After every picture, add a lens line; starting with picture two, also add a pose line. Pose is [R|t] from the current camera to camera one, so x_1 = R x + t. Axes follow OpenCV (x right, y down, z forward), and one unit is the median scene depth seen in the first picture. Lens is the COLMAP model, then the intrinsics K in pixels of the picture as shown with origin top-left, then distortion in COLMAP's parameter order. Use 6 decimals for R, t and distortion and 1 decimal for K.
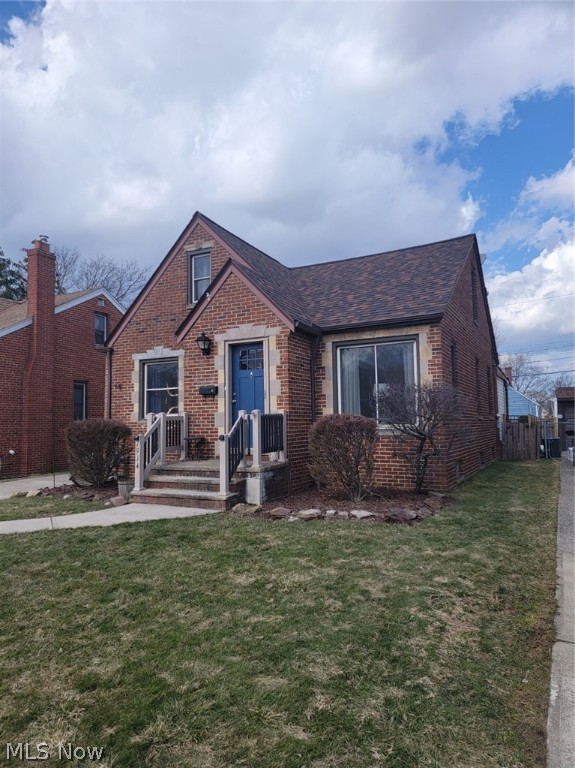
lens RADIAL K [[525.3, 0, 284.9], [0, 525.3, 387.0], [0, 0, 1]] dist [0.099413, -0.083568]
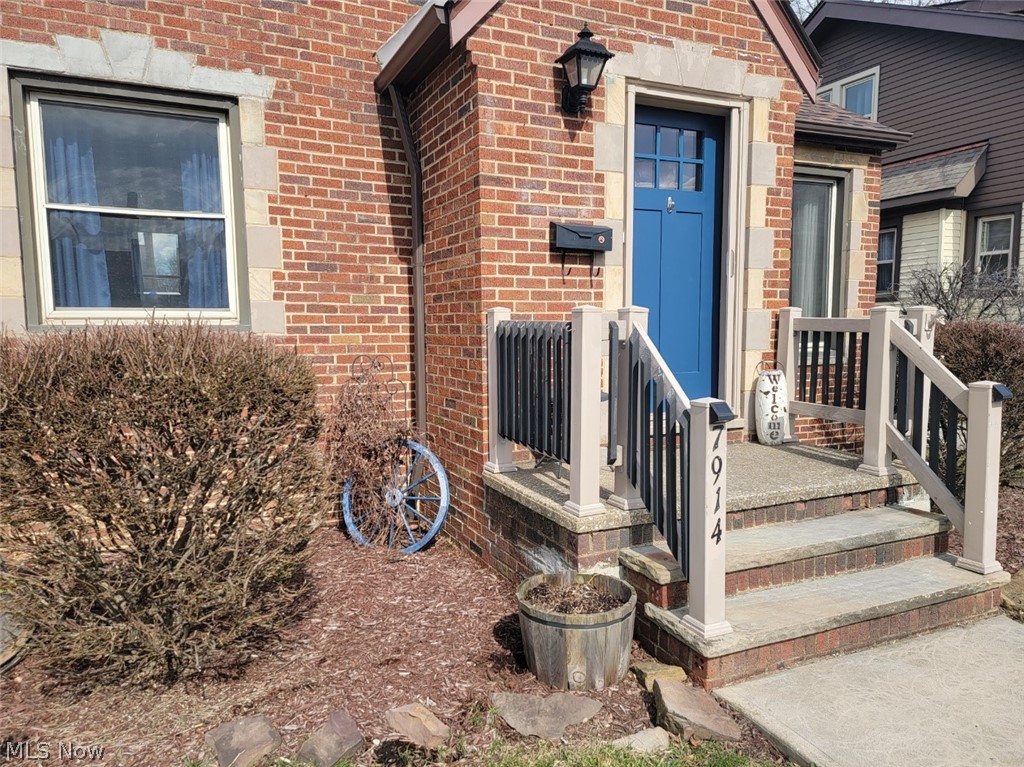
lens RADIAL K [[702.0, 0, 506.7], [0, 702.0, 394.7], [0, 0, 1]] dist [0.087043, -0.066181]
pose [[0.611028, -0.064386, 0.788986, -0.500977], [-0.056042, 0.990668, 0.124246, 0.048408], [-0.789623, -0.120134, 0.601718, 0.778736]]
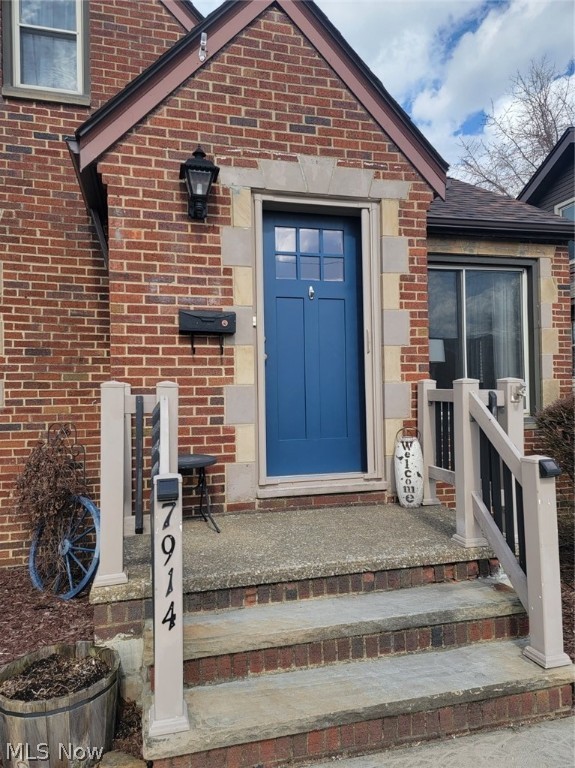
lens RADIAL K [[525.3, 0, 284.9], [0, 525.3, 387.0], [0, 0, 1]] dist [0.099413, -0.083568]
pose [[0.741316, 0.014643, 0.670996, -0.343247], [-0.041352, 0.998859, 0.023888, 0.039496], [-0.669881, -0.045455, 0.741076, 0.703461]]
